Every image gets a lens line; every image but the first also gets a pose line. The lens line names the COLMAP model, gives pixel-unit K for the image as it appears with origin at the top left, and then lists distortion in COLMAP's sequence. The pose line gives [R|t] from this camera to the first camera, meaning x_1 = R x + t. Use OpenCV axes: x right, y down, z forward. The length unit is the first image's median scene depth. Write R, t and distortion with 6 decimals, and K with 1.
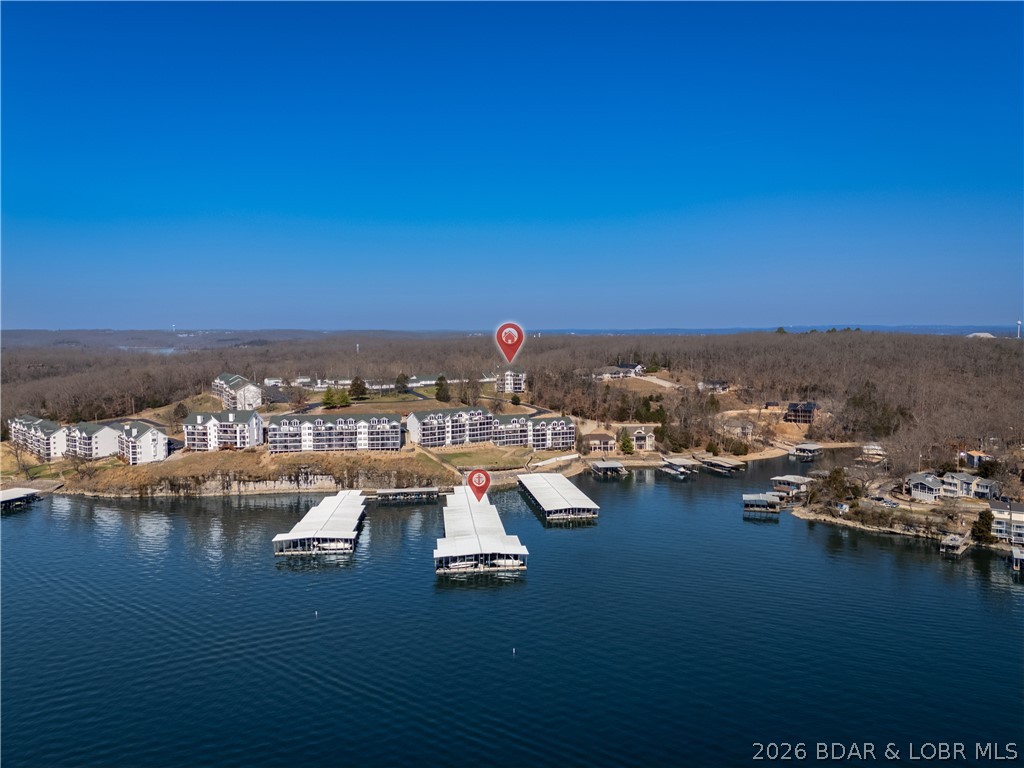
lens RADIAL K [[756.1, 0, 514.3], [0, 756.1, 382.8], [0, 0, 1]] dist [0.059778, -0.062173]
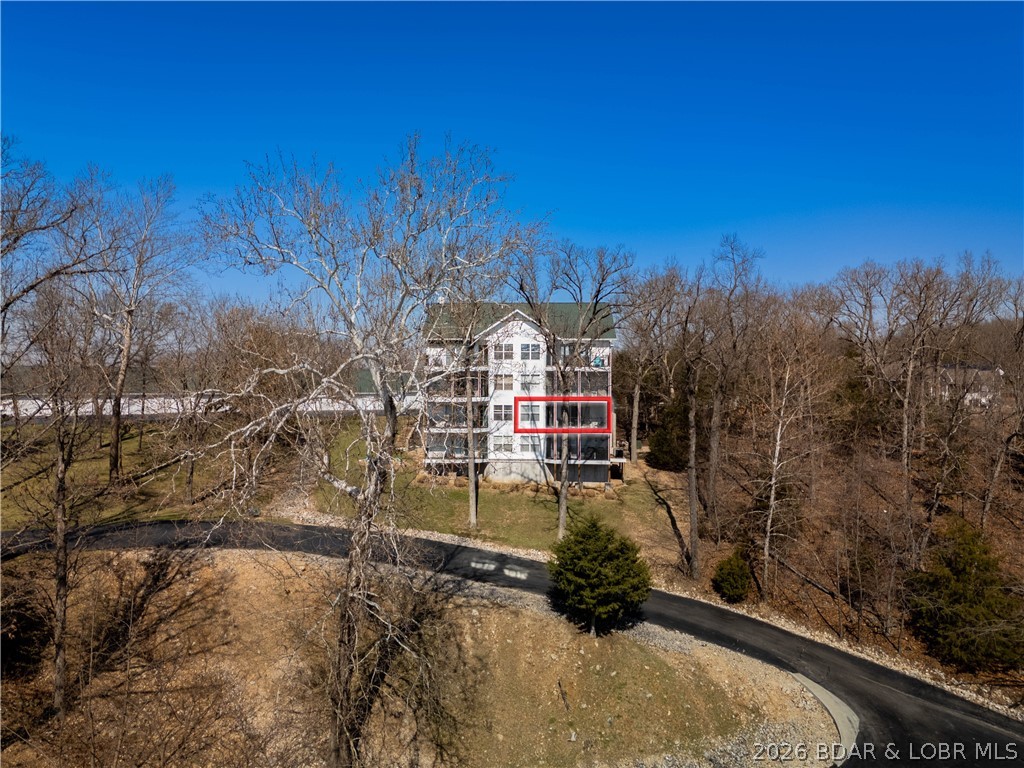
lens RADIAL K [[759.7, 0, 512.0], [0, 759.7, 384.0], [0, 0, 1]] dist [0.065798, -0.049380]
pose [[0.999886, 0.007864, 0.012913, -0.012895], [-0.006869, 0.997134, -0.075337, 0.007994], [-0.013469, 0.075240, 0.997075, 1.081771]]
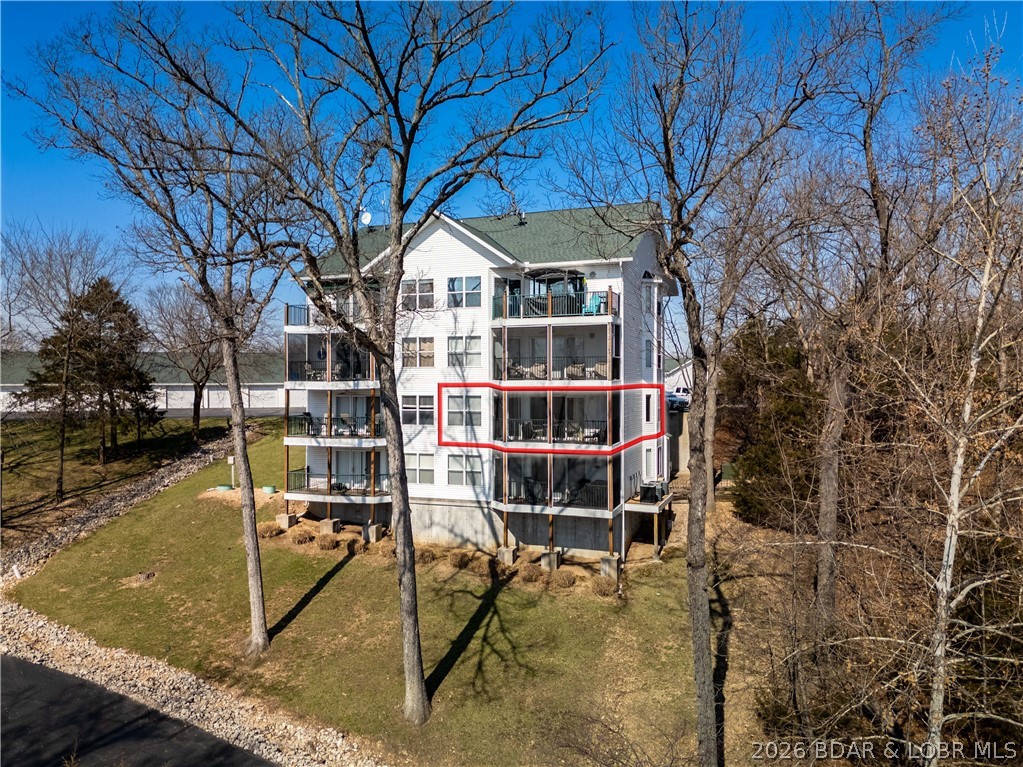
lens RADIAL K [[755.4, 0, 513.8], [0, 755.4, 382.3], [0, 0, 1]] dist [0.059778, -0.062173]
pose [[0.956853, 0.000297, -0.290571, 0.024244], [-0.022382, 0.997104, -0.072684, 0.004593], [0.289708, 0.076052, 0.954089, 1.169477]]
